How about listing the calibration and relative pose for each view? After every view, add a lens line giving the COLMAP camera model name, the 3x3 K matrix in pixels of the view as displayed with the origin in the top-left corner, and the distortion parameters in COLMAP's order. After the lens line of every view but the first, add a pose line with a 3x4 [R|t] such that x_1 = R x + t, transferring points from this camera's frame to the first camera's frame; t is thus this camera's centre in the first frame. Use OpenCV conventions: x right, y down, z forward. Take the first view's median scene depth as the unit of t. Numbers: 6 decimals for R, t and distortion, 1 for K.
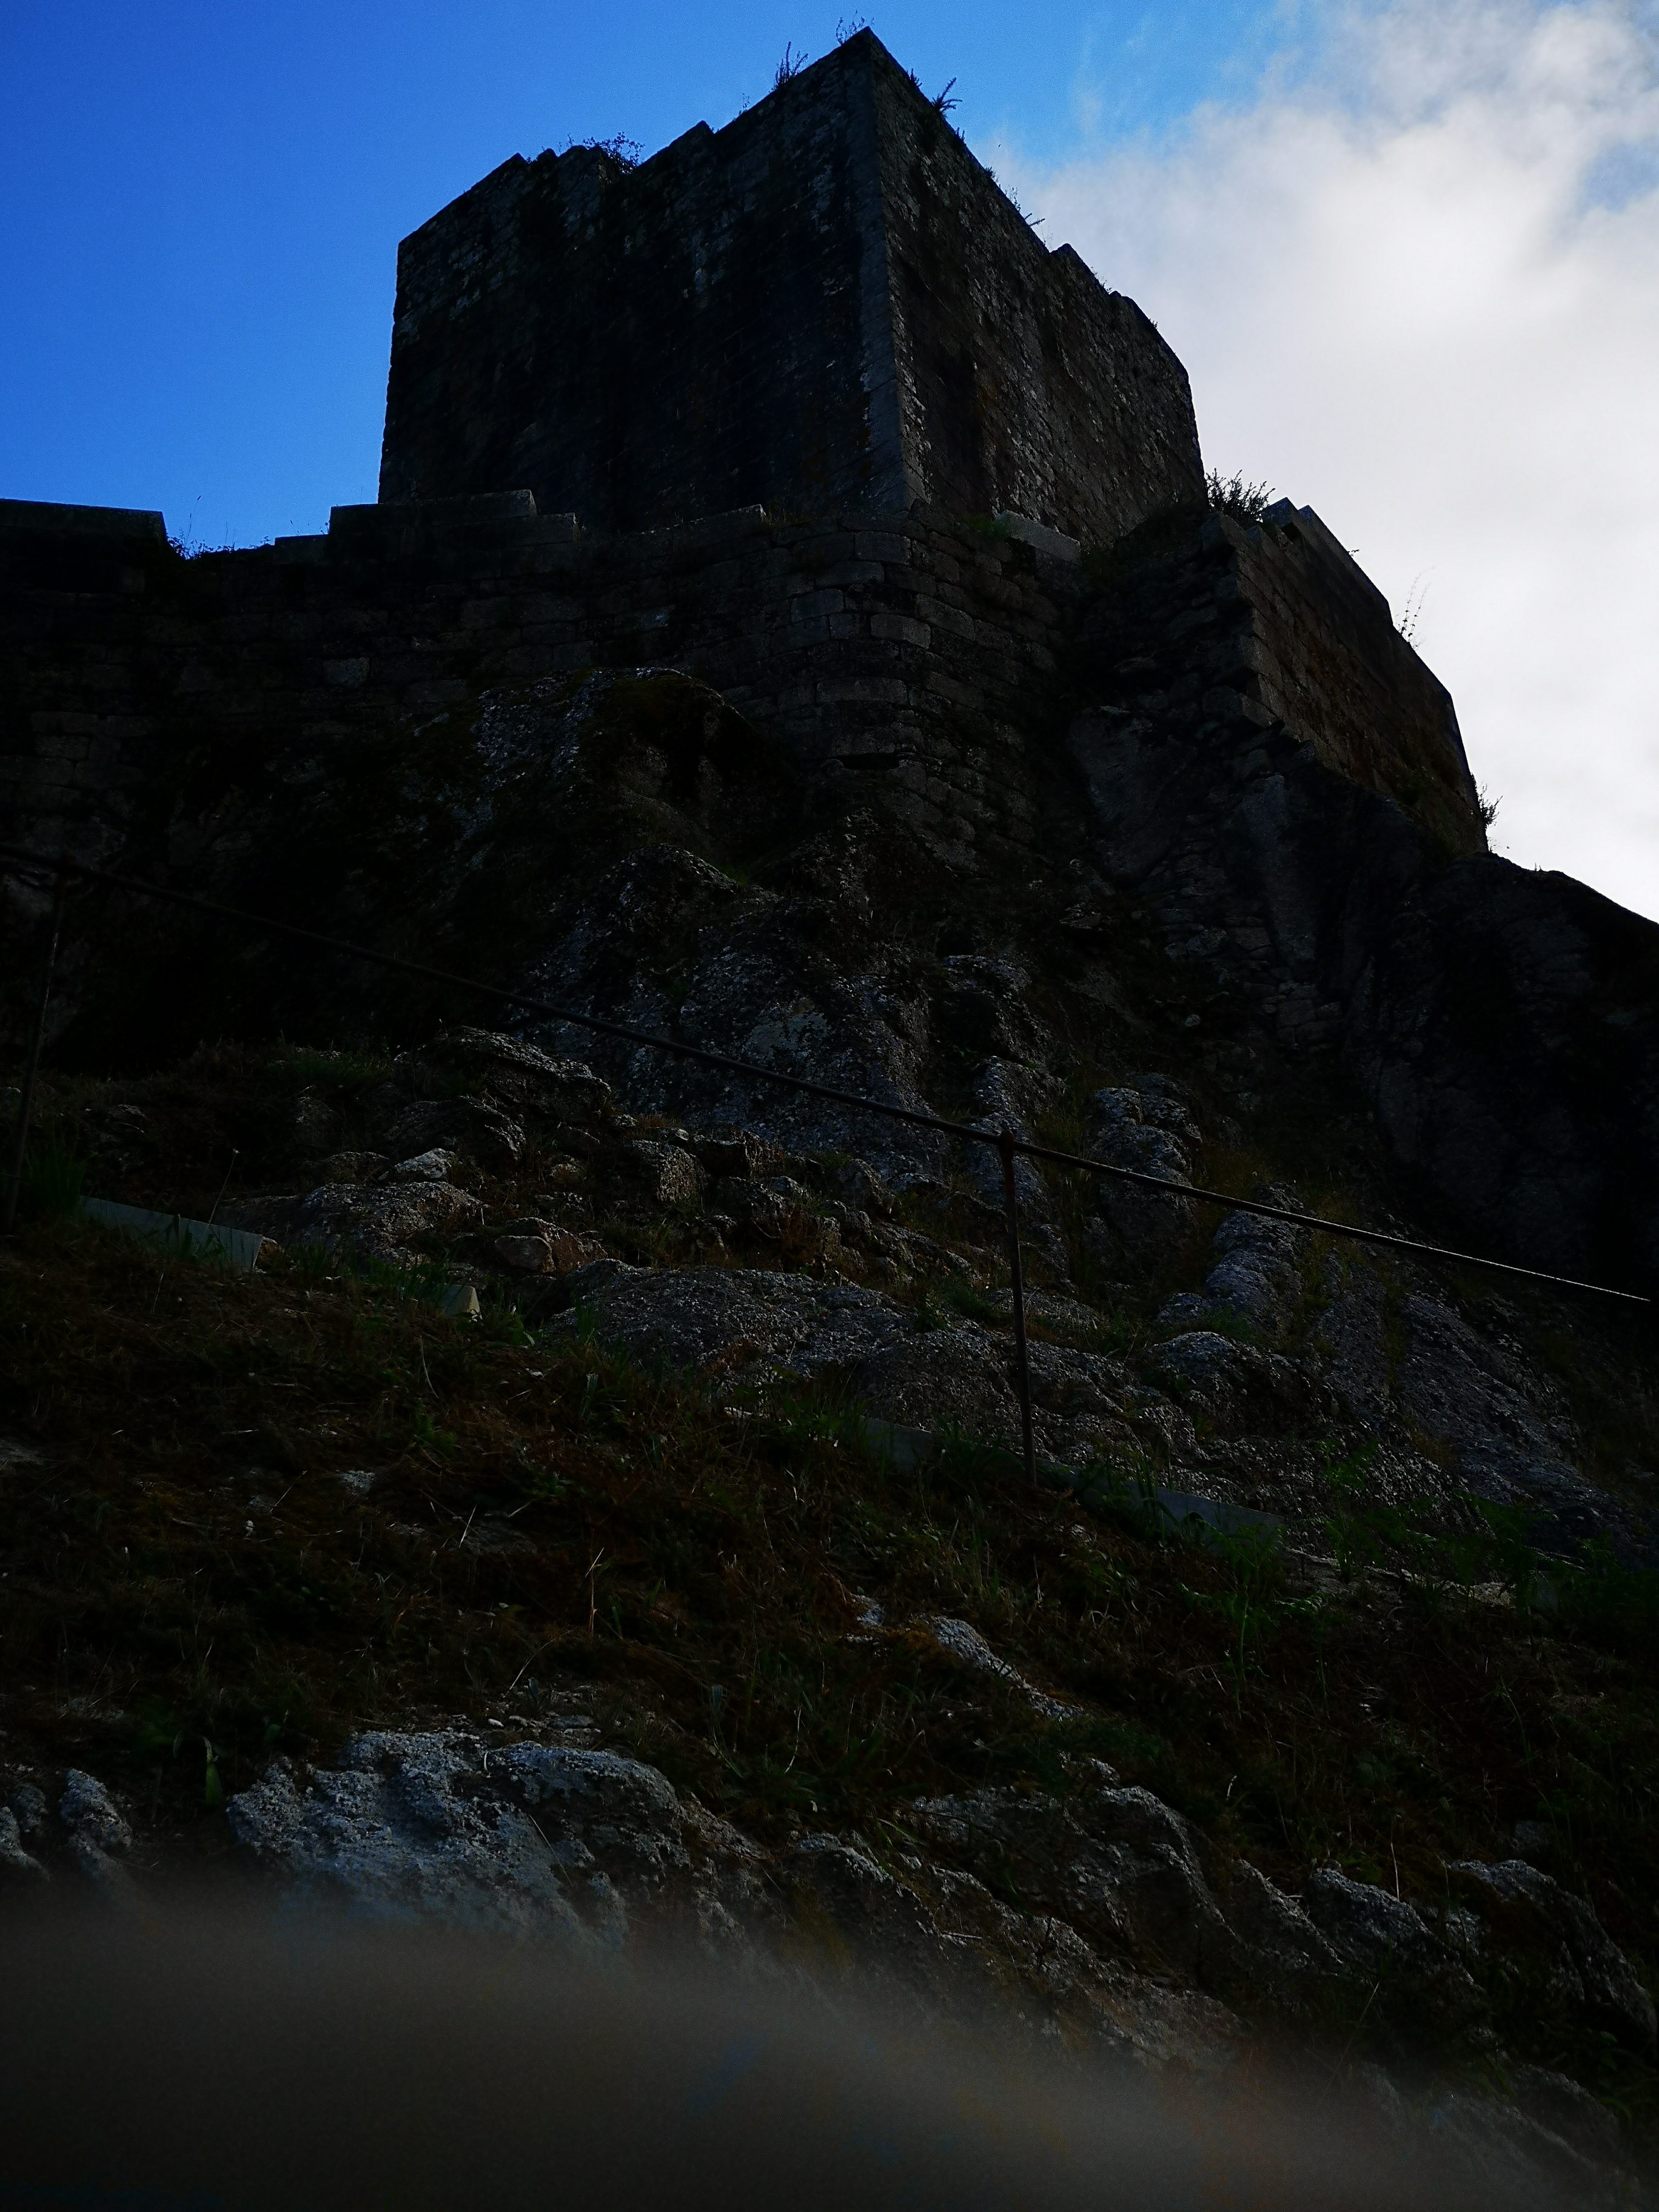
lens RADIAL K [[2012.1, 0, 834.7], [0, 2012.1, 1097.0], [0, 0, 1]] dist [0.127452, -0.375385]
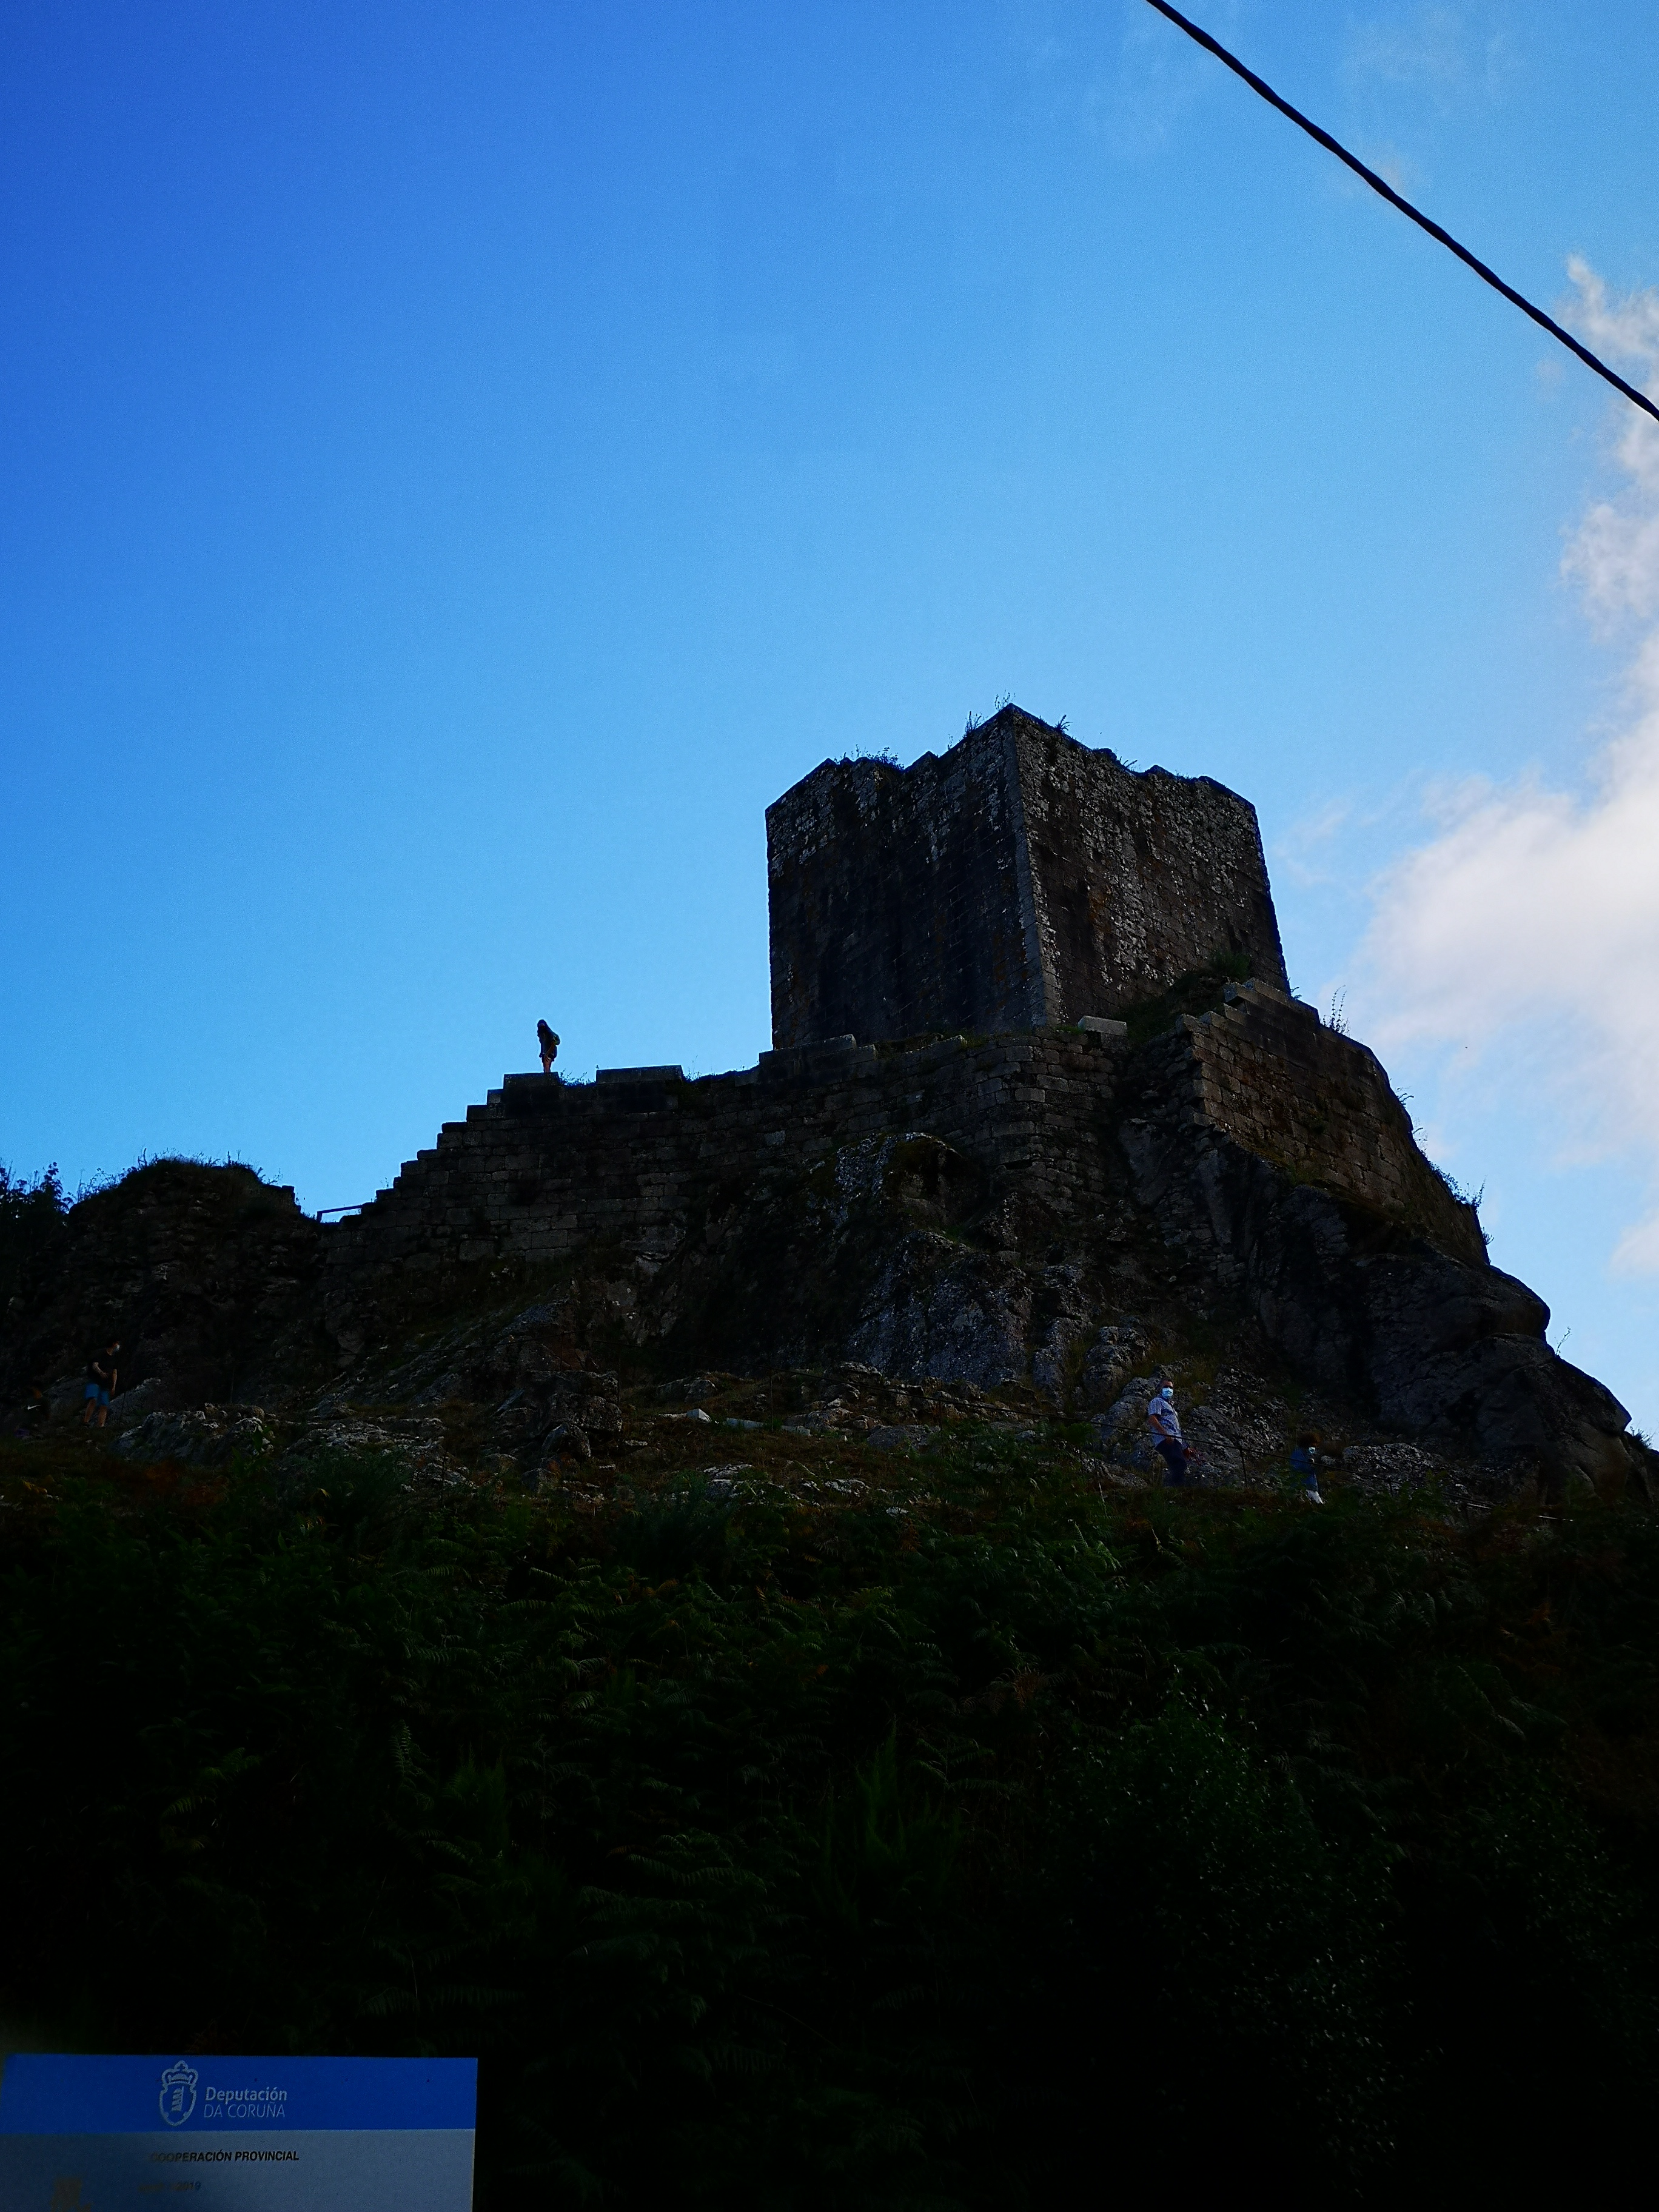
lens RADIAL K [[1954.9, 0, 841.2], [0, 1954.9, 1071.2], [0, 0, 1]] dist [0.123253, -0.357342]
pose [[0.976684, -0.114450, -0.181628, 0.217340], [0.100734, 0.991441, -0.083053, -0.108998], [0.189579, 0.062821, 0.979854, -1.047494]]
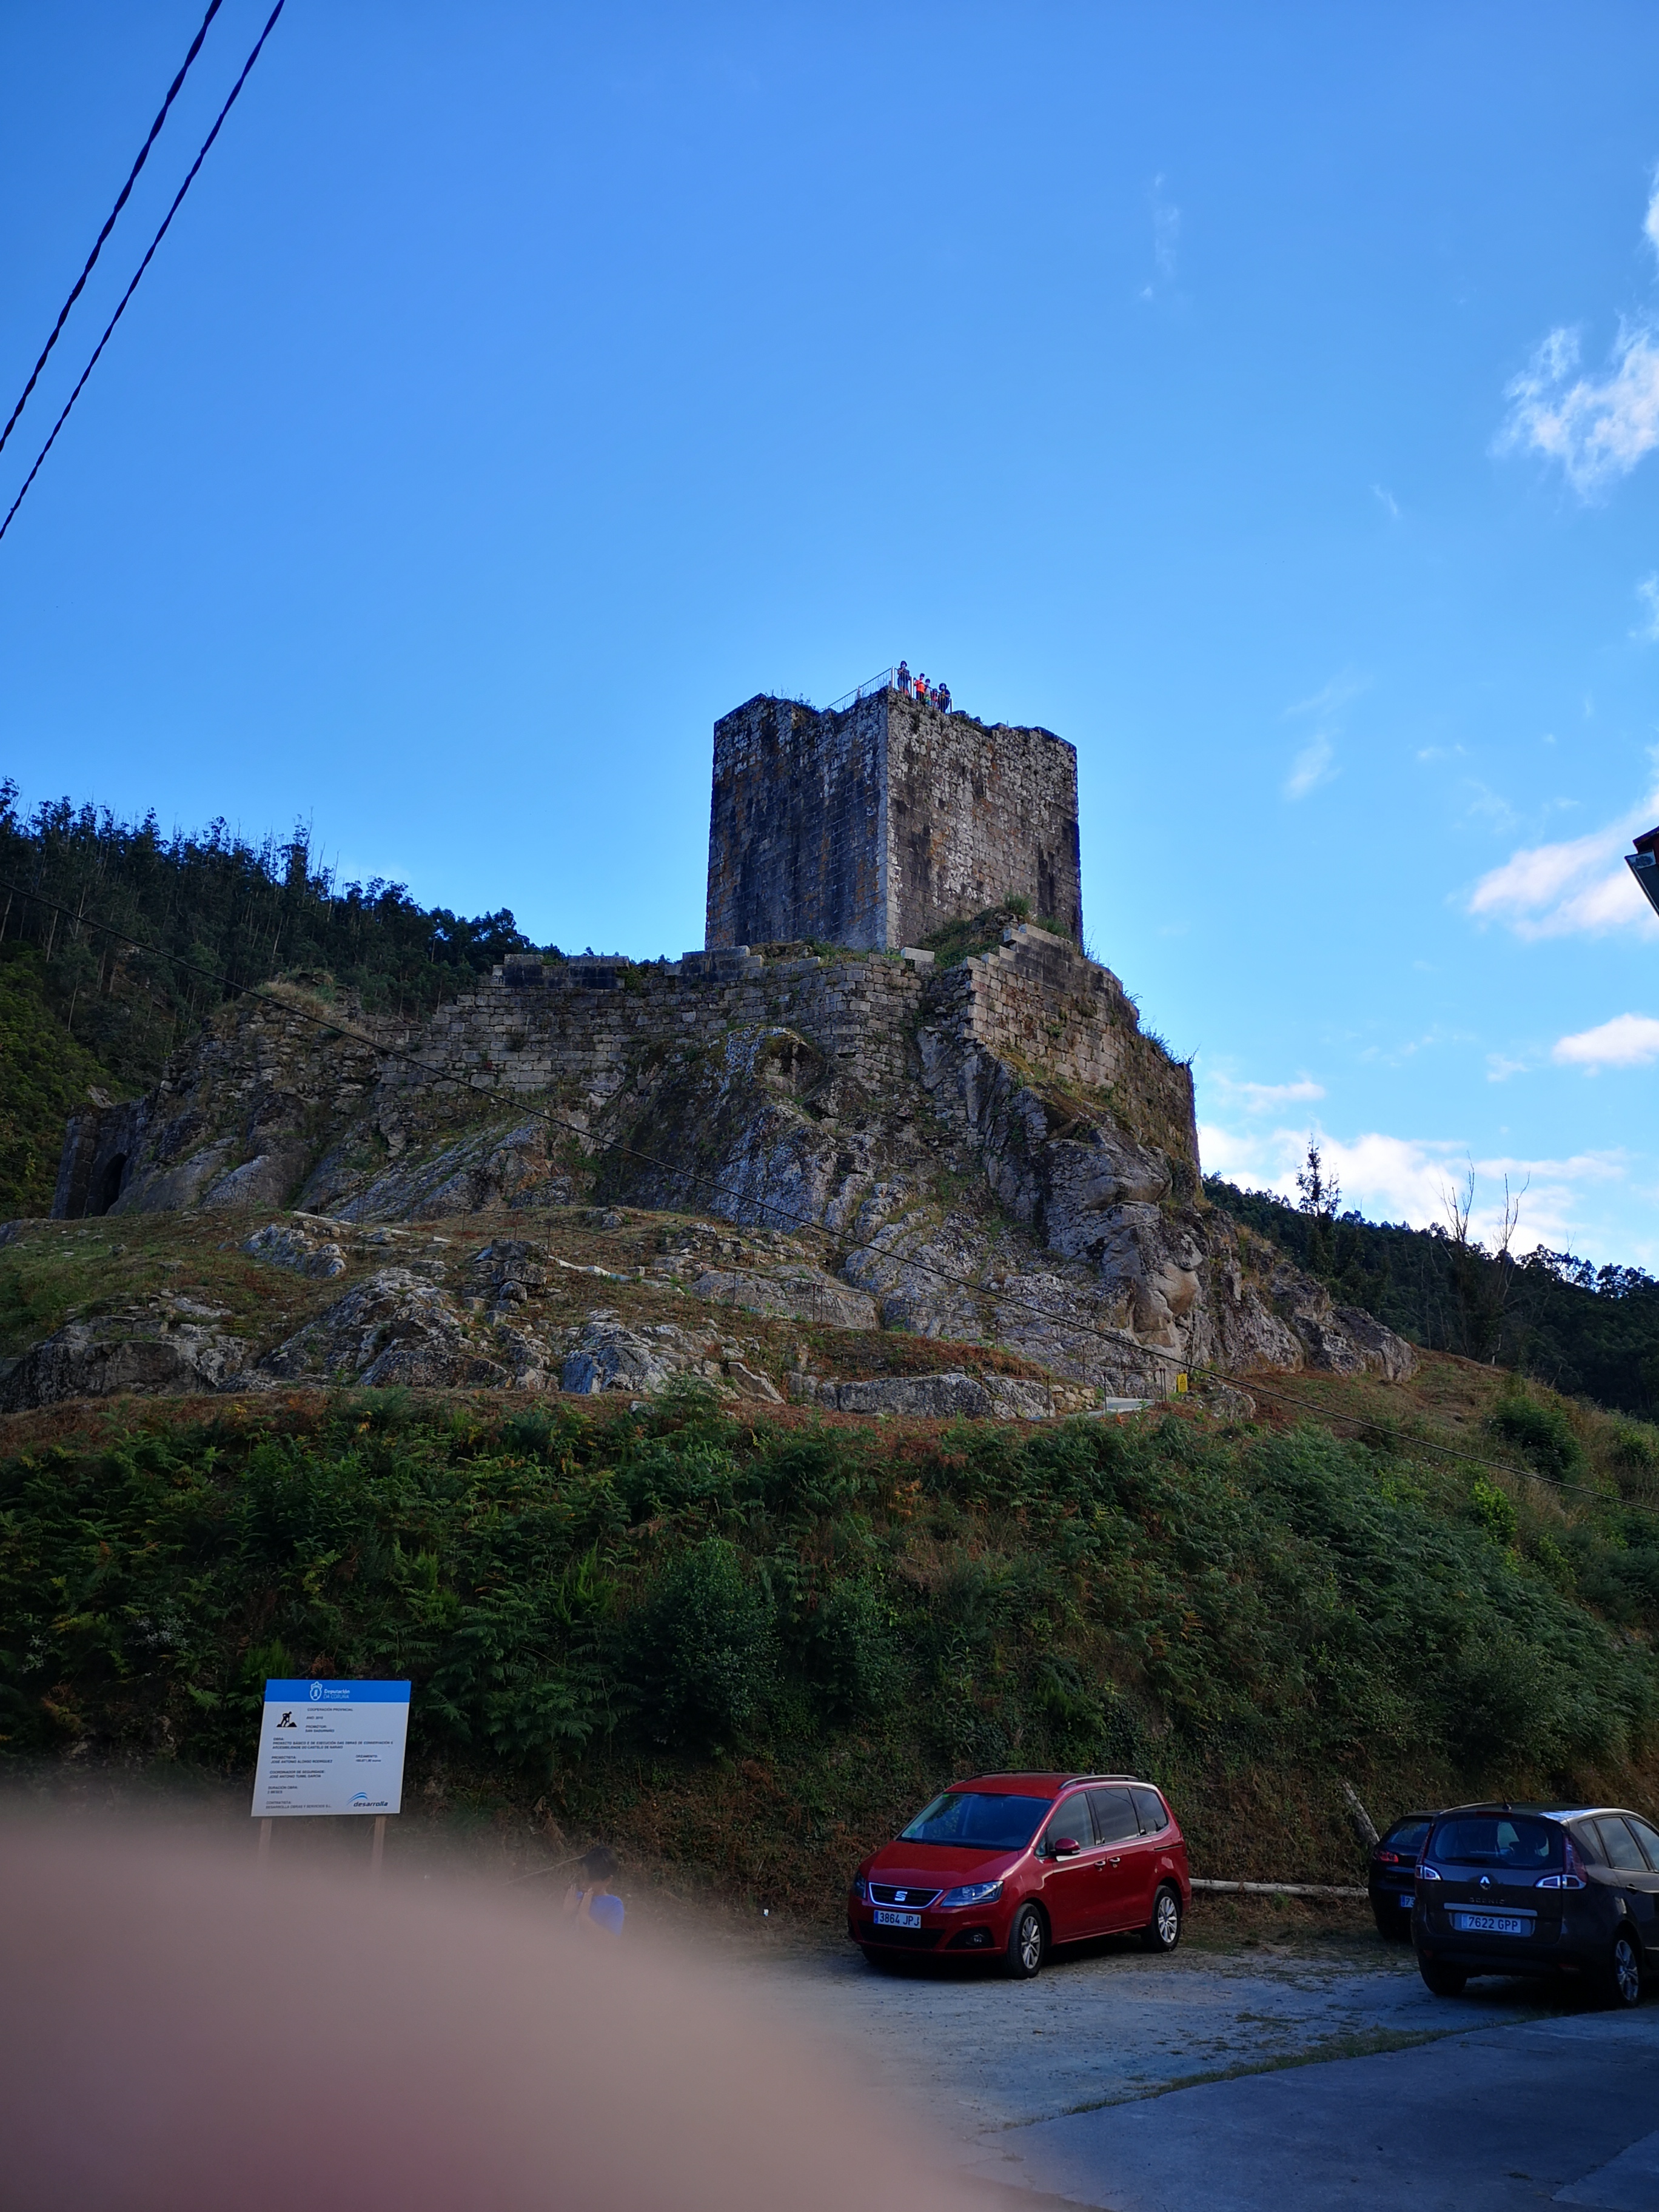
lens RADIAL K [[1694.3, 0, 855.8], [0, 1694.3, 1095.7], [0, 0, 1]] dist [0.071246, -0.073635]
pose [[0.983048, -0.014930, -0.182742, 0.509157], [0.037488, 0.991991, 0.120620, -0.416366], [0.179478, -0.125426, 0.975734, -1.580258]]
